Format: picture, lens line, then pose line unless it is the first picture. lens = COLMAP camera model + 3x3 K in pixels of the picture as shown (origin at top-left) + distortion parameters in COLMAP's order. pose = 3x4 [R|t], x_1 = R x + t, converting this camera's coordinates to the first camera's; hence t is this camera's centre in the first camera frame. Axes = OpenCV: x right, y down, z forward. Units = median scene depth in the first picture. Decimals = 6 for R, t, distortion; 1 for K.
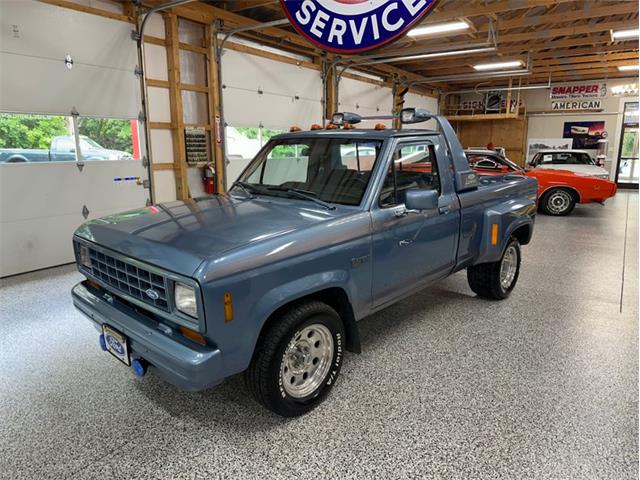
lens RADIAL K [[449.3, 0, 324.0], [0, 449.3, 237.1], [0, 0, 1]] dist [0.043281, -0.051909]
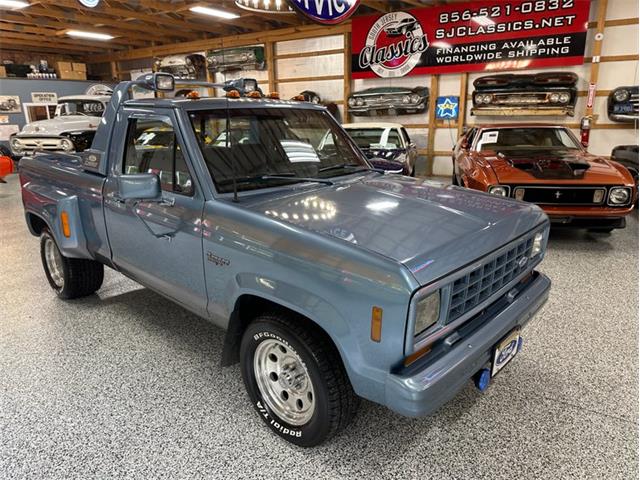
lens RADIAL K [[450.4, 0, 316.9], [0, 450.4, 237.3], [0, 0, 1]] dist [0.035739, -0.042765]
pose [[0.003217, -0.270359, 0.962754, -0.437736], [0.217354, 0.939931, 0.263223, -0.096806], [-0.976088, 0.208411, 0.061788, 0.444836]]
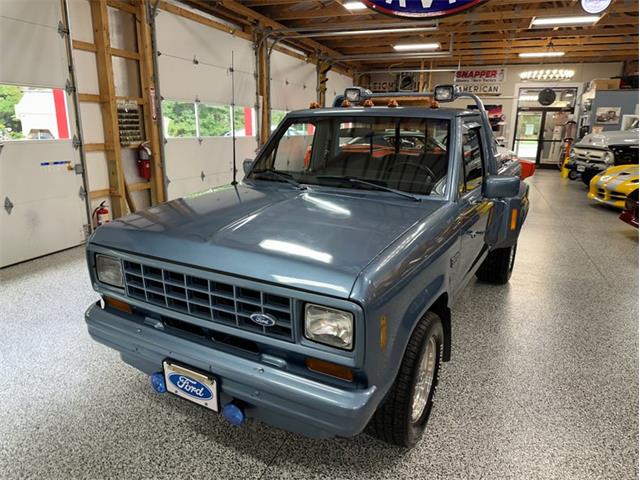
lens RADIAL K [[452.2, 0, 316.4], [0, 452.2, 242.0], [0, 0, 1]] dist [0.021467, -0.023619]
pose [[0.973360, -0.045087, 0.224808, -0.146898], [0.033020, 0.997819, 0.057151, -0.015097], [-0.226894, -0.048206, 0.972726, 0.076276]]
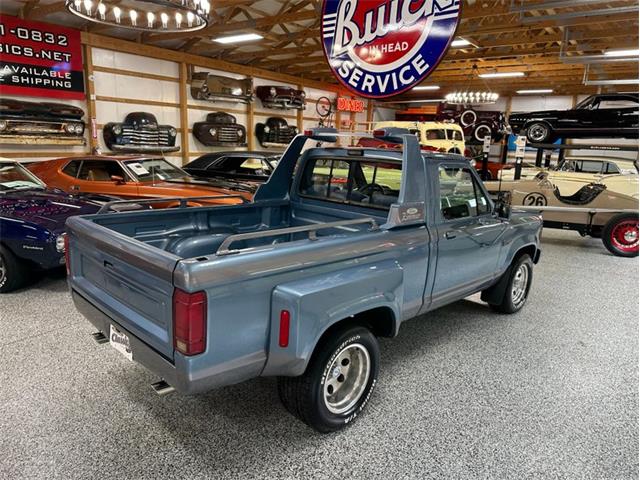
lens RADIAL K [[450.4, 0, 316.9], [0, 450.4, 237.3], [0, 0, 1]] dist [0.035739, -0.042765]
pose [[-0.998176, -0.046618, 0.038348, 0.088200], [-0.027083, 0.913609, 0.405691, -0.249646], [-0.053947, 0.403912, -0.913206, 1.083182]]
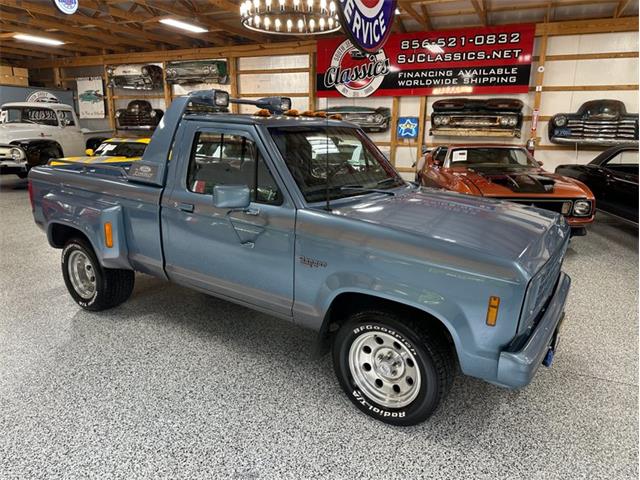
lens RADIAL K [[450.1, 0, 323.5], [0, 450.1, 237.2], [0, 0, 1]] dist [0.041289, -0.049747]
pose [[-0.152624, -0.239270, 0.958883, -0.466762], [0.186265, 0.945897, 0.265677, -0.123328], [-0.970573, 0.219155, -0.099800, 0.559571]]
